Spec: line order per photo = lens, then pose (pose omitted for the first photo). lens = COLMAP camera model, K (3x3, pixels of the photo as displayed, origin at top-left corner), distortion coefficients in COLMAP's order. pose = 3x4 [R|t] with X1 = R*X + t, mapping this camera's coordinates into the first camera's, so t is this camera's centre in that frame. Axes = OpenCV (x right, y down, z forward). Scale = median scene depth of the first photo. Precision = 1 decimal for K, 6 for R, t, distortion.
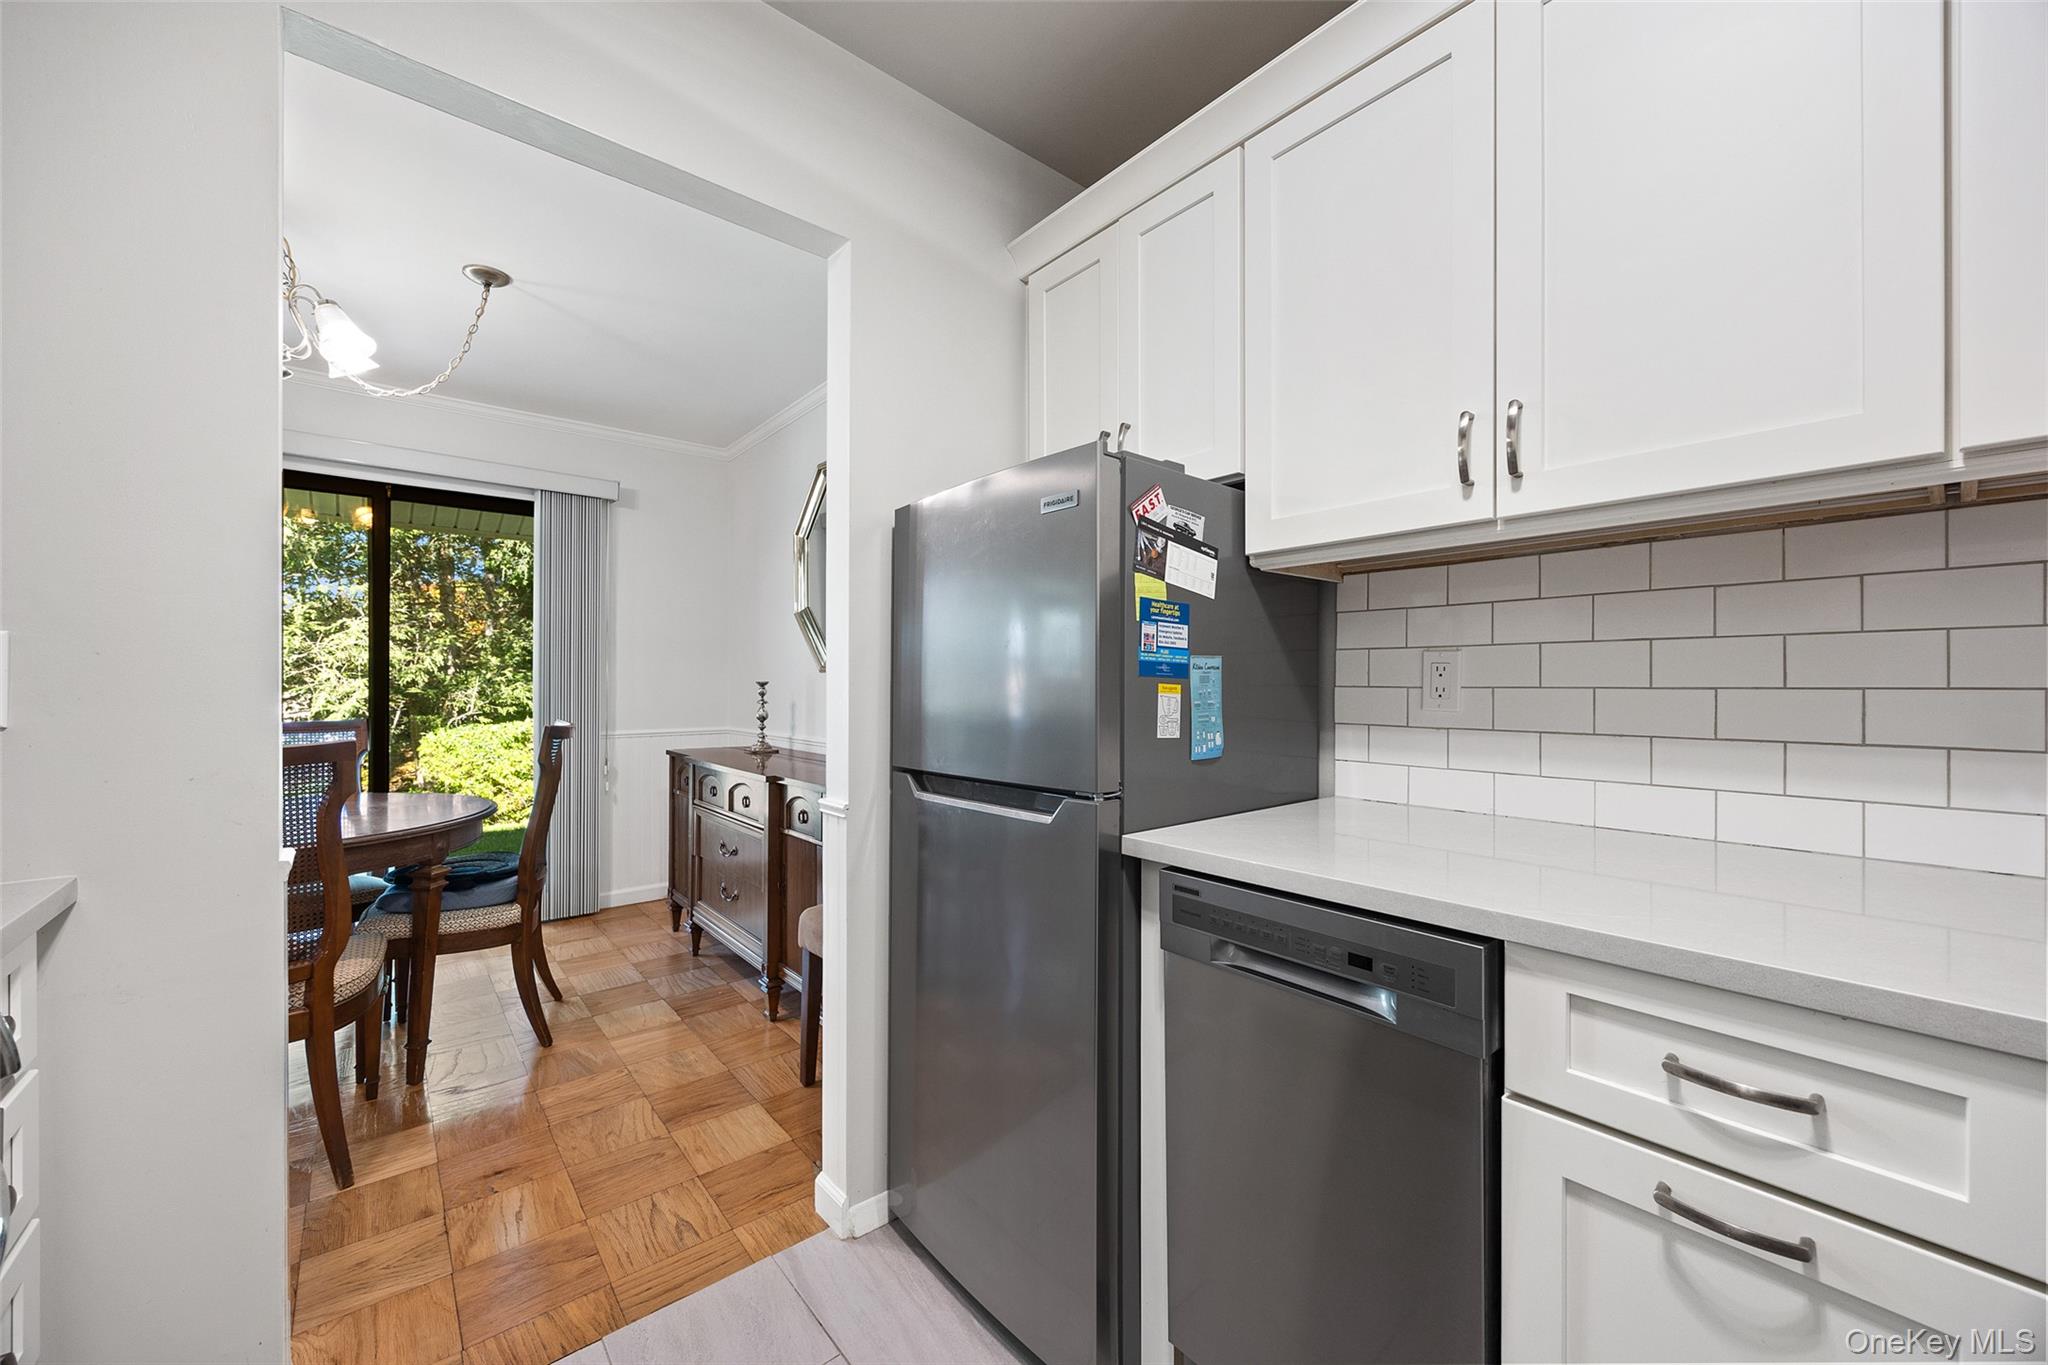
lens RADIAL K [[784.5, 0, 1034.8], [0, 784.5, 684.7], [0, 0, 1]] dist [0.001020, -0.001089]
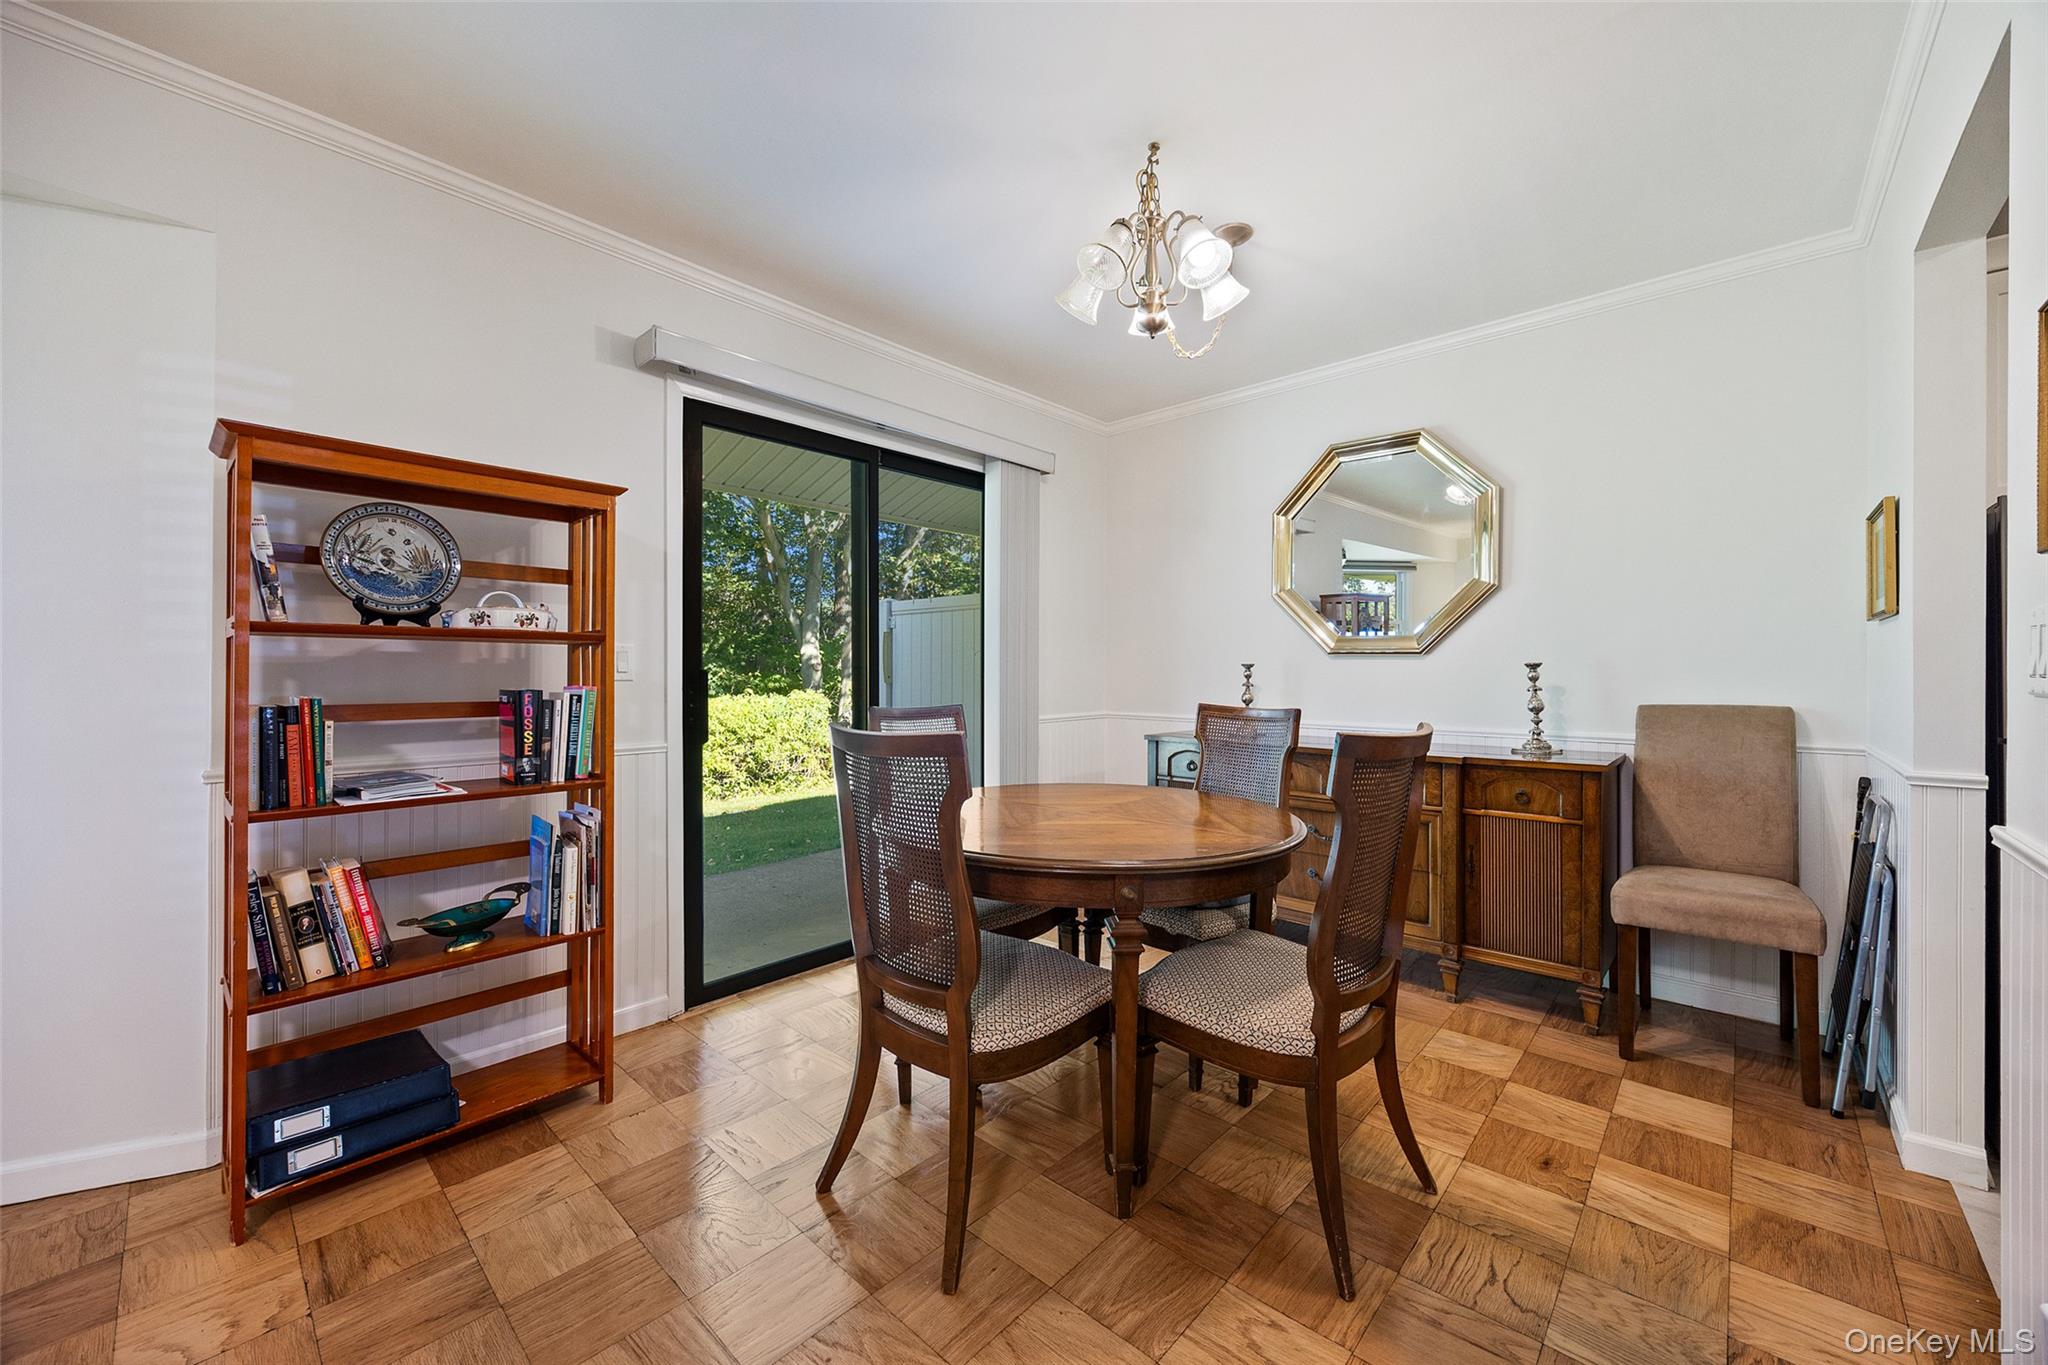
lens RADIAL K [[785.2, 0, 1027.3], [0, 785.2, 674.6], [0, 0, 1]] dist [-0.000609, -0.000008]
pose [[0.992490, 0.000891, 0.122325, -0.743004], [-0.001411, 0.999990, 0.004164, 0.005682], [-0.122320, -0.004305, 0.992481, 0.056808]]
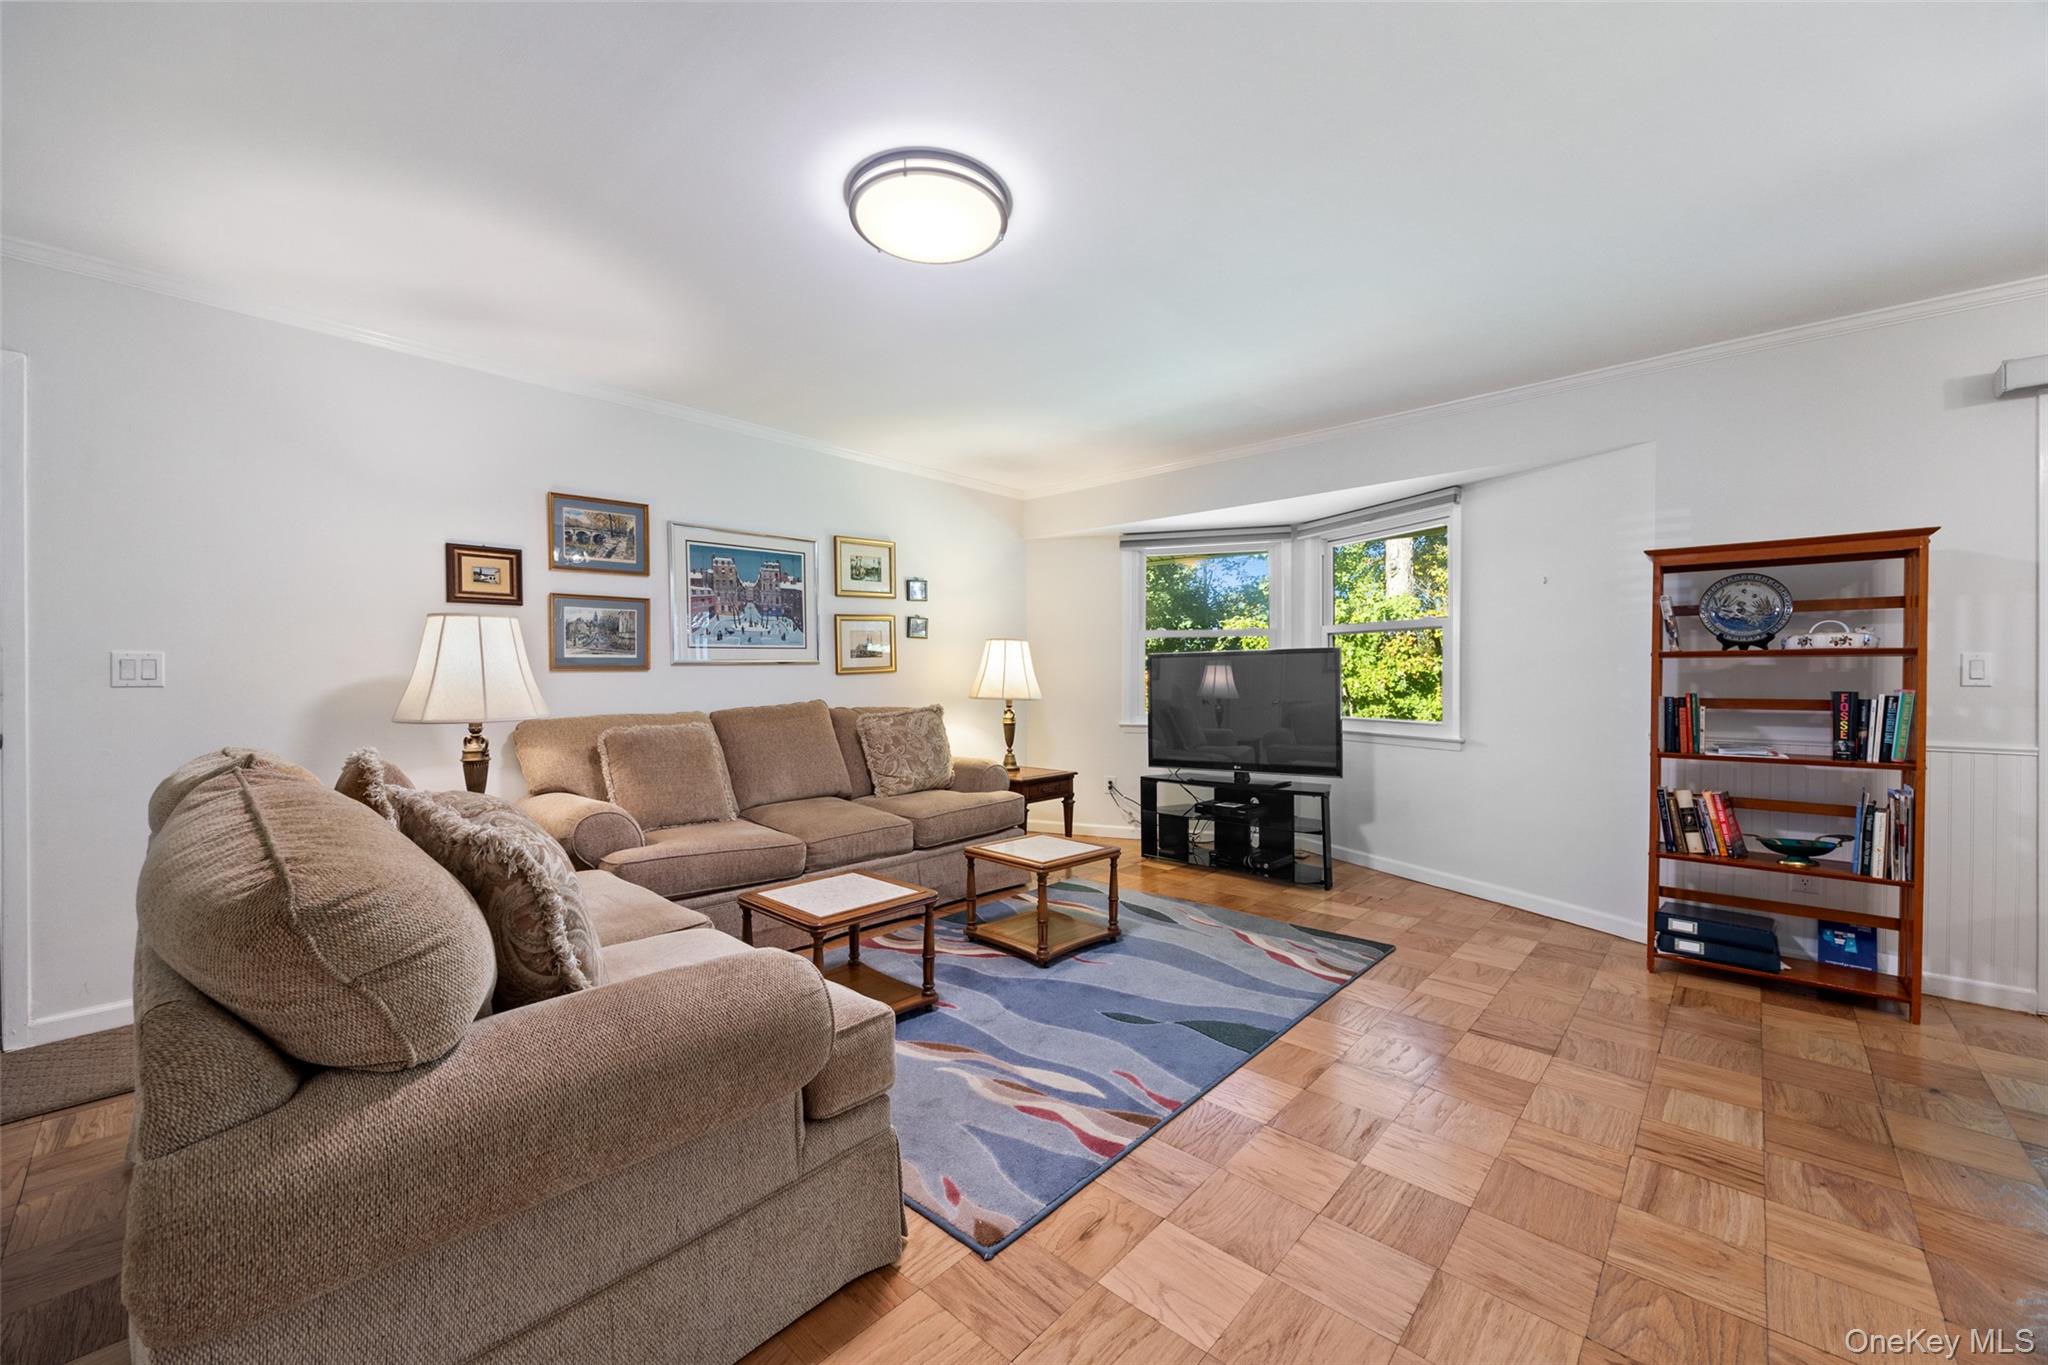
lens RADIAL K [[789.9, 0, 1031.6], [0, 789.9, 680.3], [0, 0, 1]] dist [-0.002044, 0.000181]
pose [[0.127374, 0.005046, -0.991842, -0.370346], [0.000099, 0.999987, 0.005100, 0.004420], [0.991855, -0.000748, 0.127372, -0.227004]]
